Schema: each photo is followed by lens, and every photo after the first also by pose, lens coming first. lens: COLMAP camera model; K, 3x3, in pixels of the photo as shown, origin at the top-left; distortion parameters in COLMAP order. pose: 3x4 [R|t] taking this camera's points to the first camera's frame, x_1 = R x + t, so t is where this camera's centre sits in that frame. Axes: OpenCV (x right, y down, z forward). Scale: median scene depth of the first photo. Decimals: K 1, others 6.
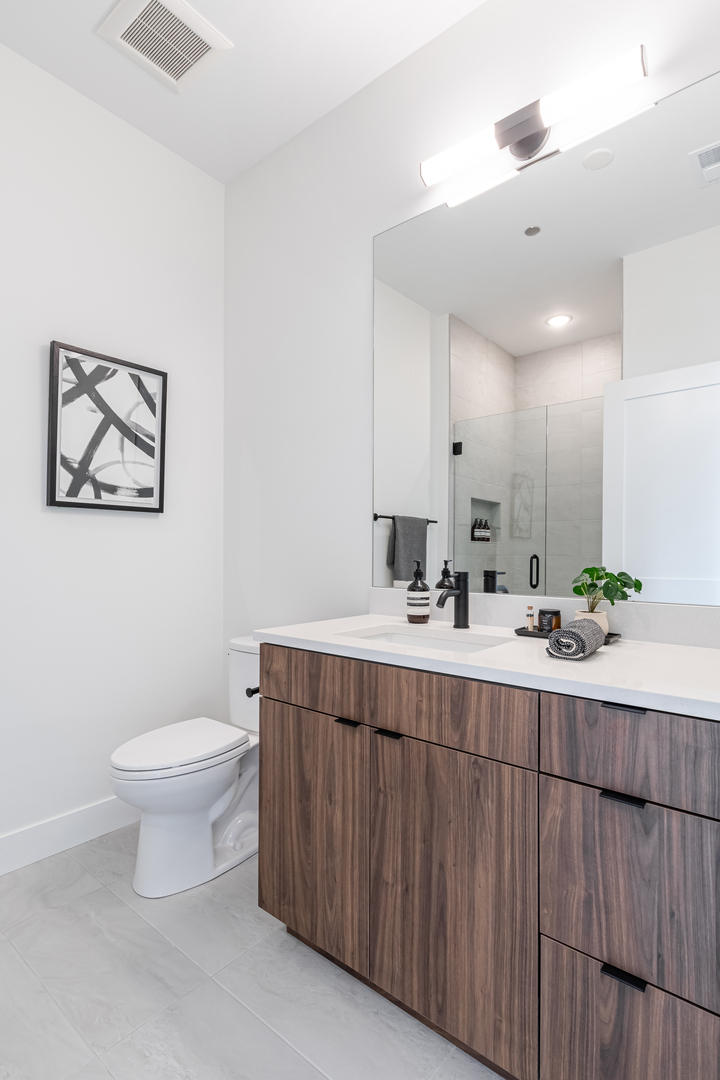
lens RADIAL K [[544.8, 0, 361.9], [0, 544.8, 543.1], [0, 0, 1]] dist [0.012506, -0.000312]
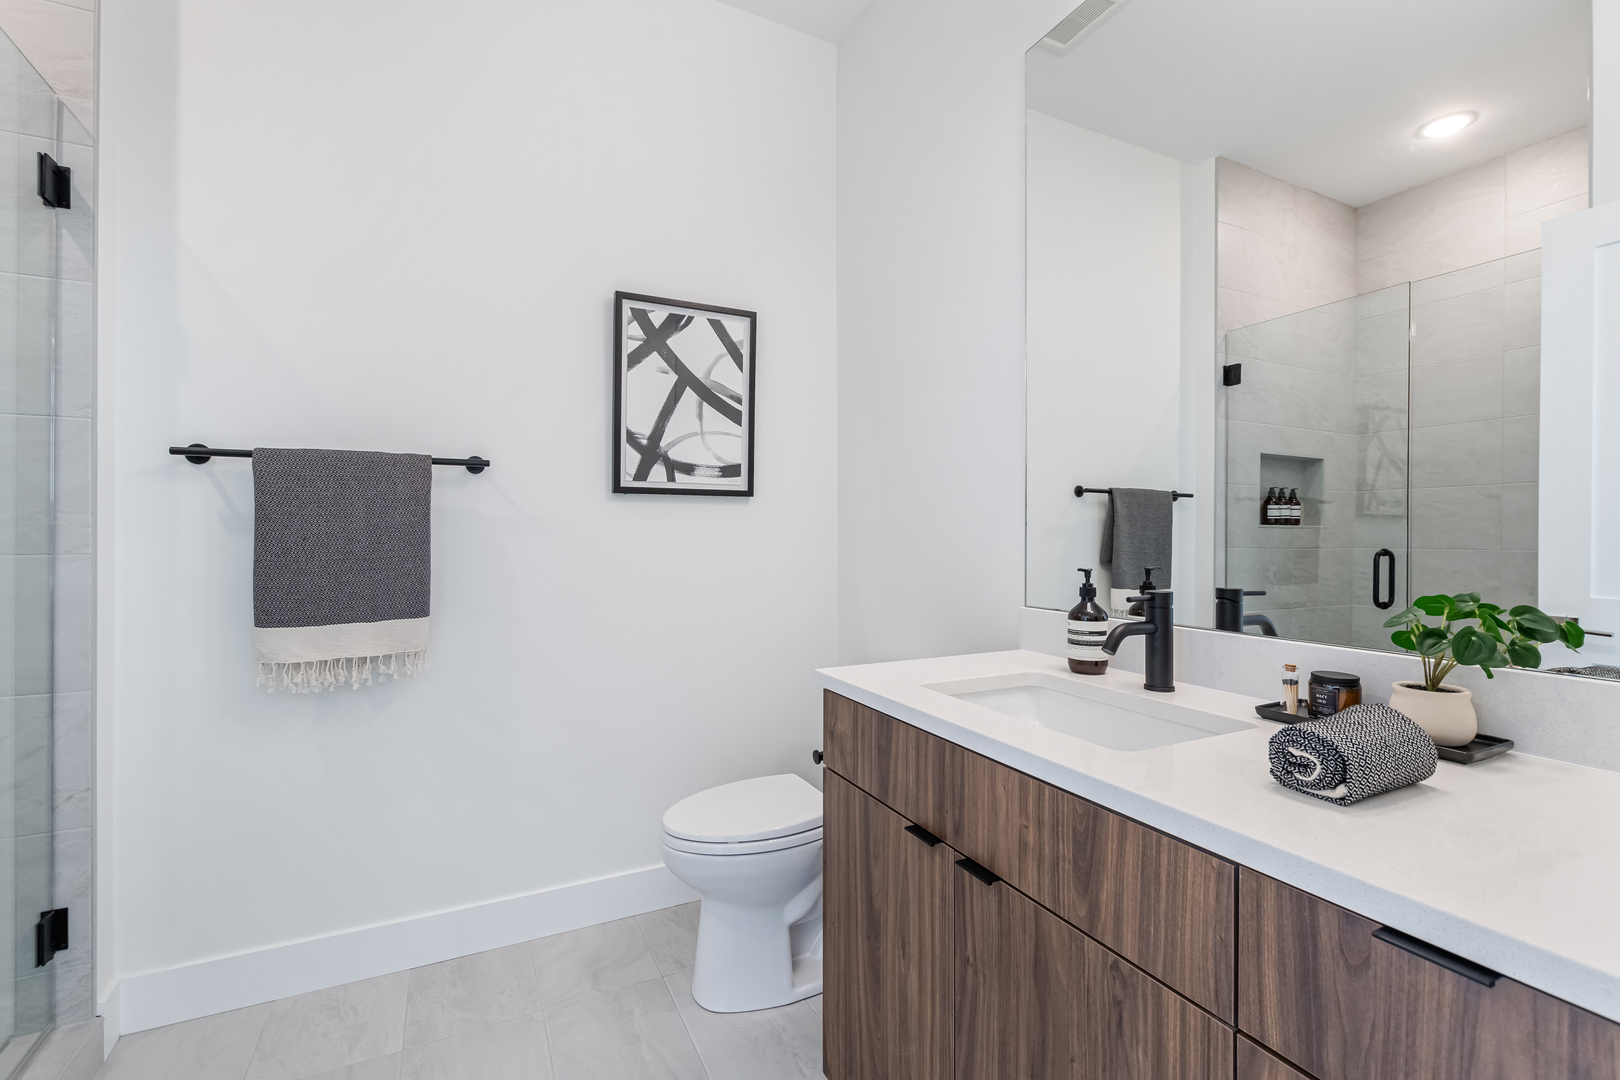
lens RADIAL K [[707.8, 0, 810.7], [0, 707.8, 528.5], [0, 0, 1]] dist [0.016467, -0.005072]
pose [[0.914273, -0.005598, -0.405060, 0.127127], [0.008706, 0.999945, 0.005832, -0.018038], [0.405005, -0.008859, 0.914272, 0.143867]]
